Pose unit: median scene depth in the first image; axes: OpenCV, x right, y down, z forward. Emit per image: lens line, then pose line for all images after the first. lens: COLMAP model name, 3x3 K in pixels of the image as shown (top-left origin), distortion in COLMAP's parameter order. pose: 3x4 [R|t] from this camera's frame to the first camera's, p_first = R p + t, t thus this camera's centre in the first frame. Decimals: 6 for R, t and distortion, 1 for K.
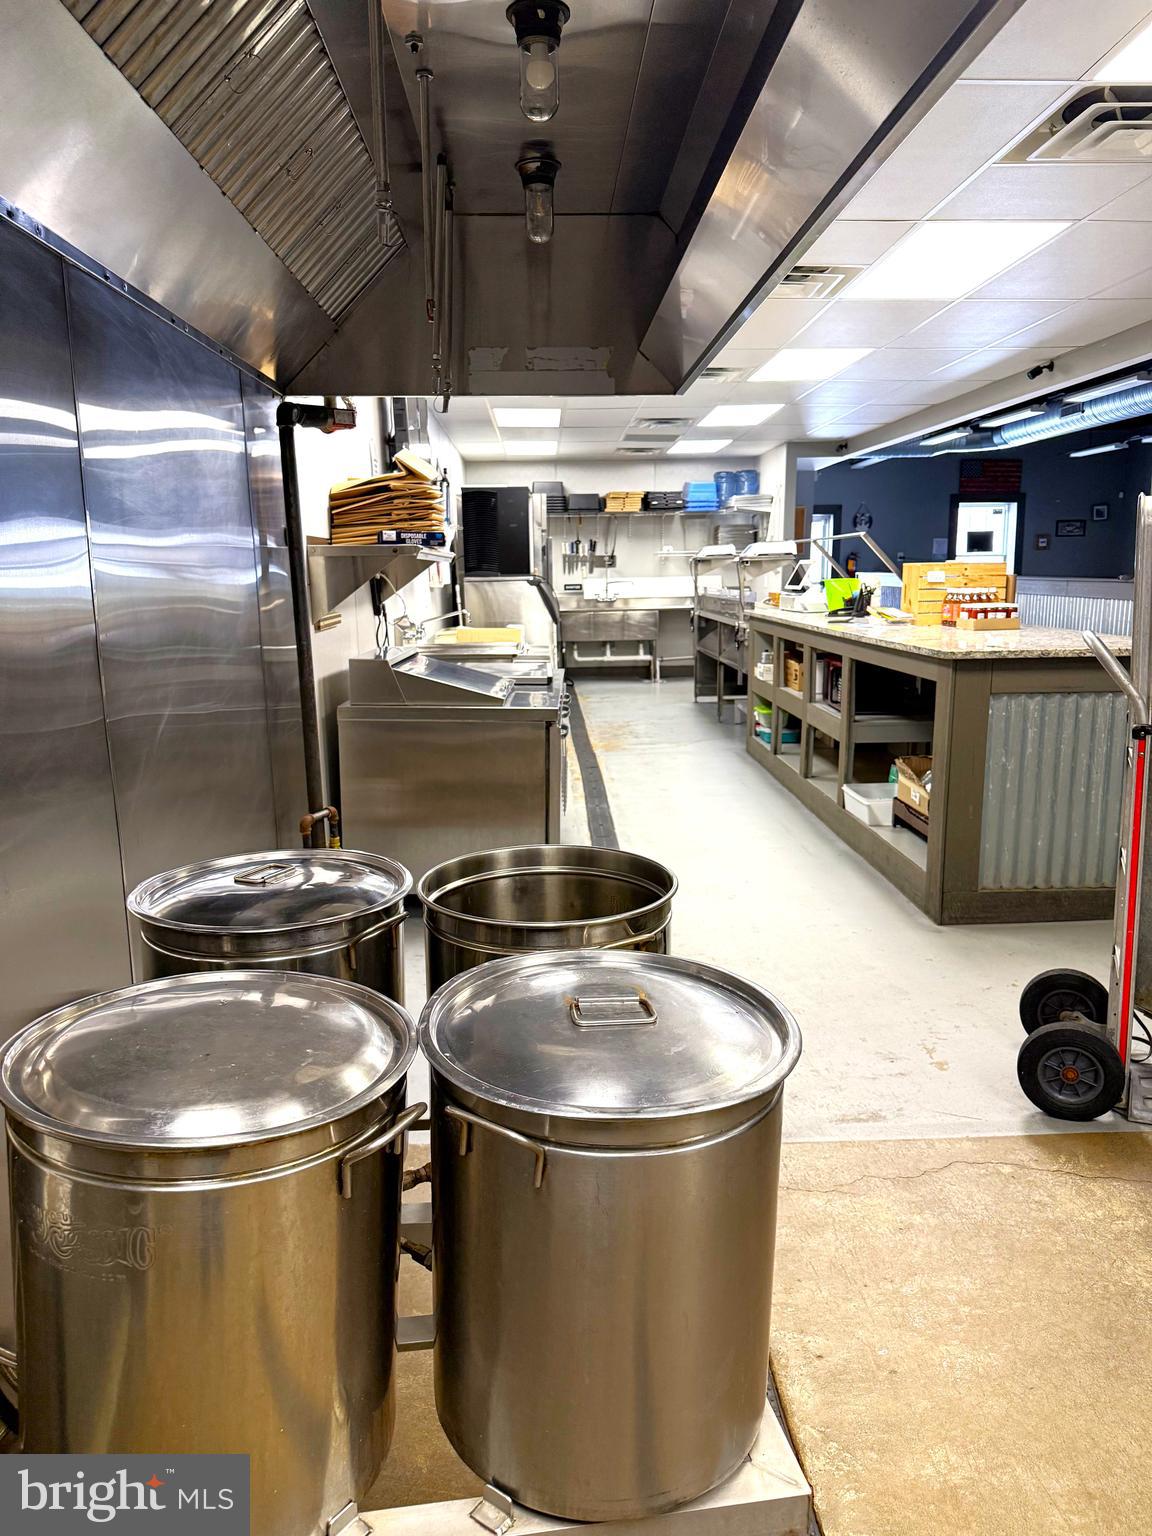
lens RADIAL K [[1078.3, 0, 576.0], [0, 1078.3, 768.0], [0, 0, 1]] dist [0.095365, -0.101804]
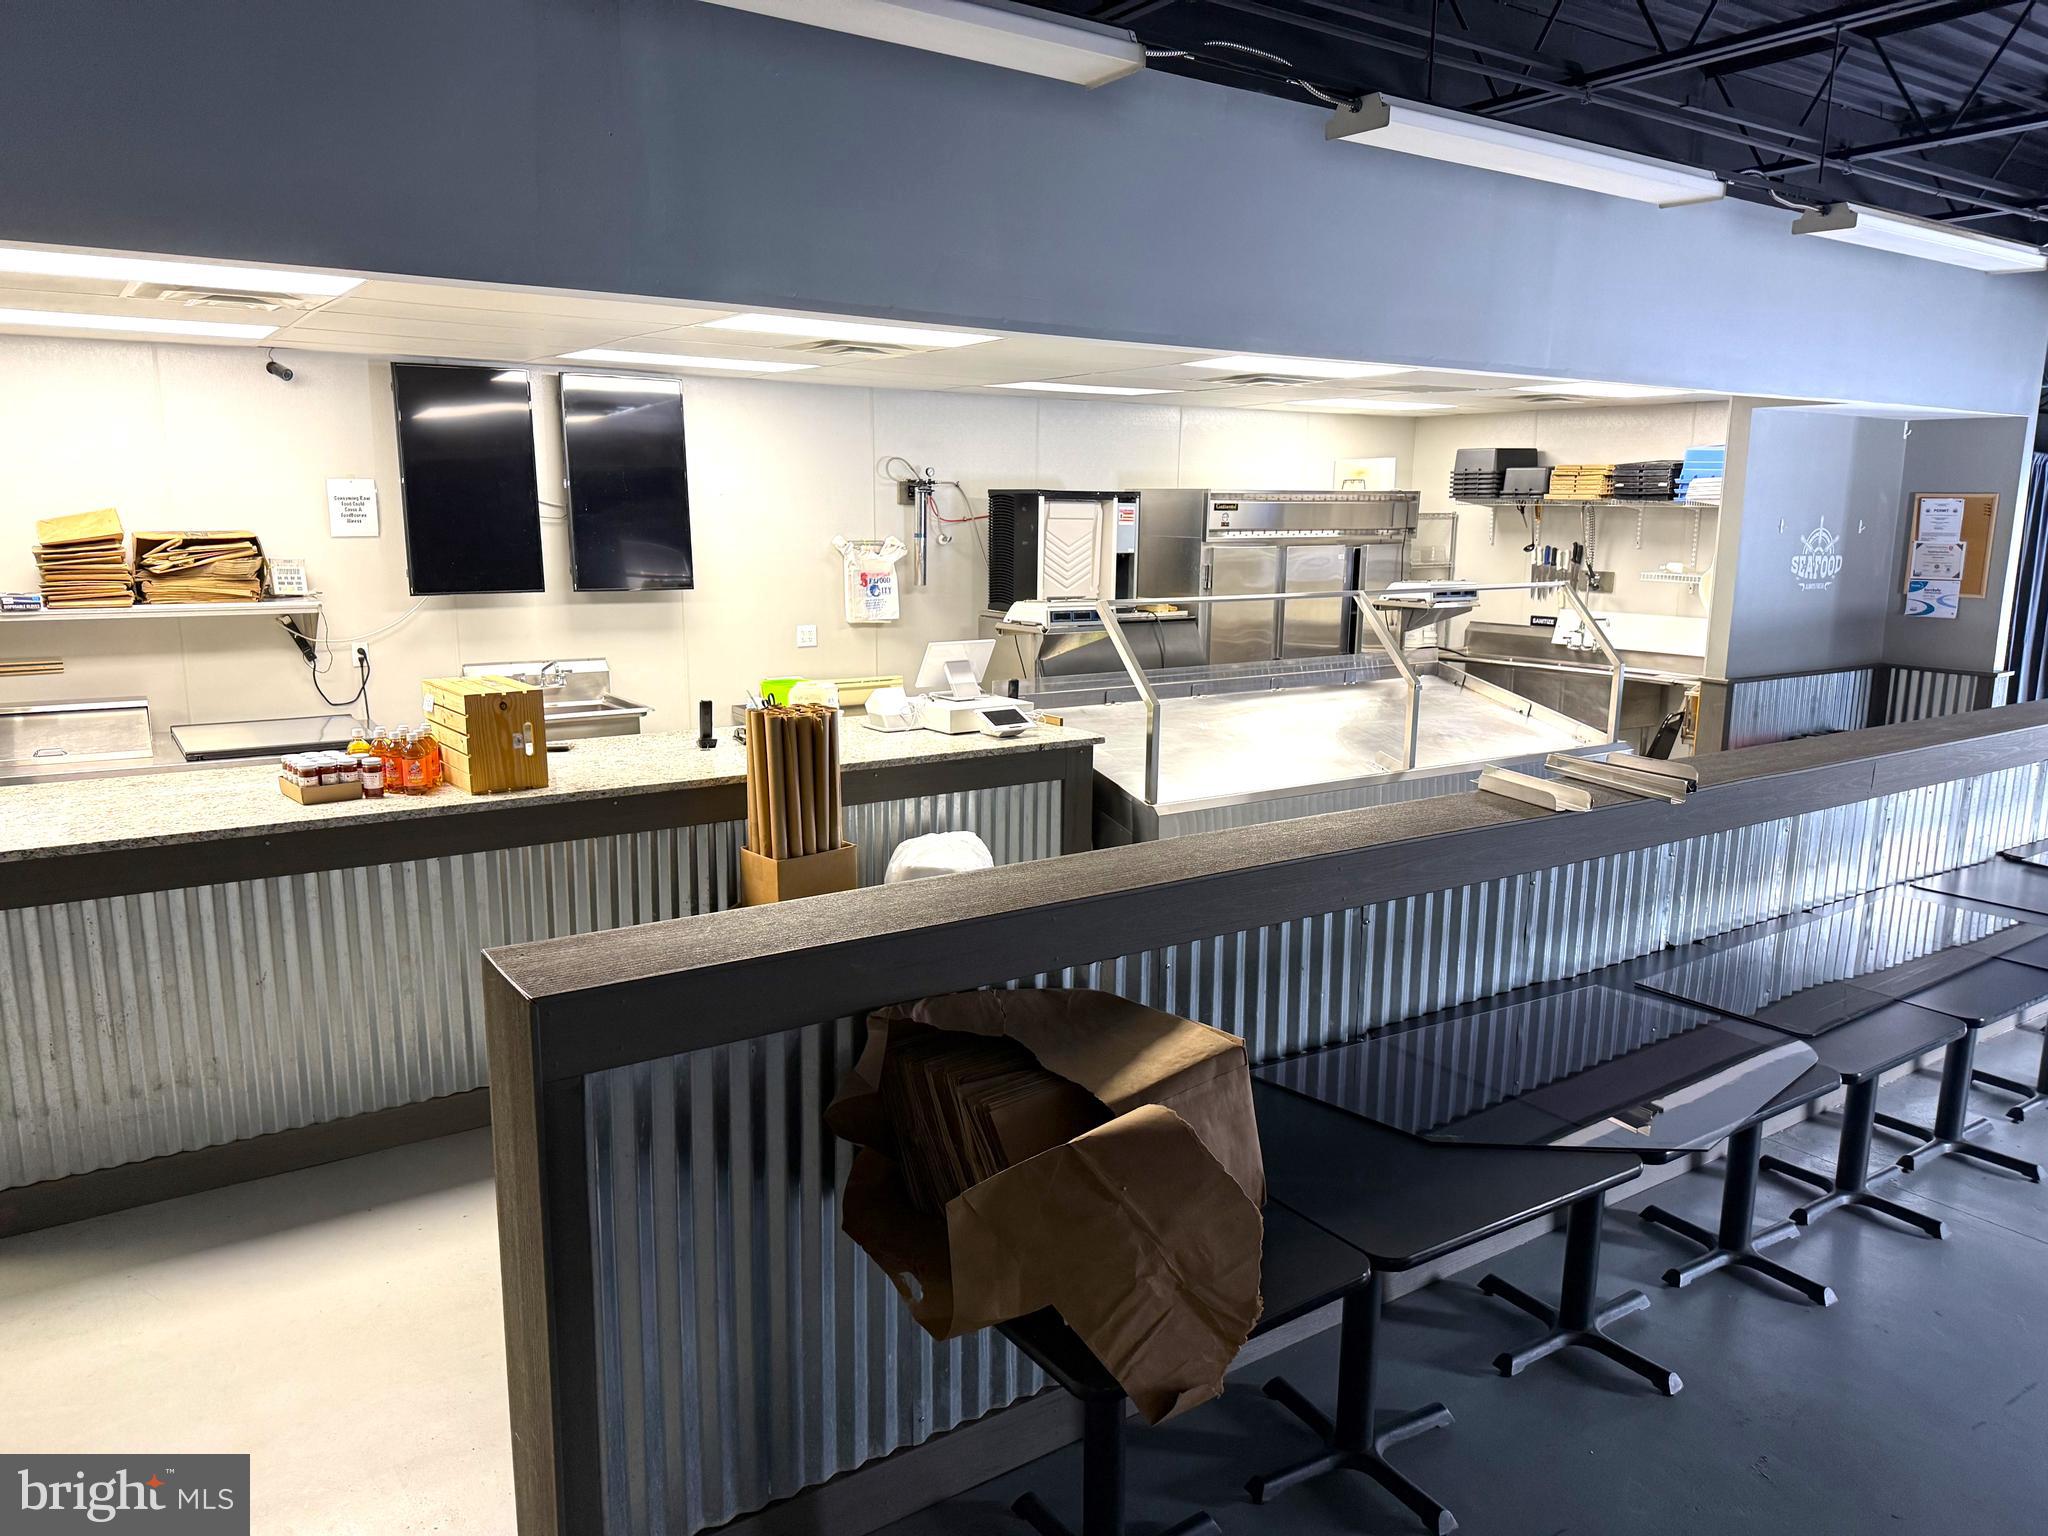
lens RADIAL K [[1425.2, 0, 1018.1], [0, 1425.2, 779.3], [0, 0, 1]] dist [0.119952, -0.215065]
pose [[0.522261, 0.184314, -0.832629, 0.438070], [-0.179751, 0.978221, 0.103795, -0.096896], [0.833626, 0.095457, 0.544017, 0.294685]]
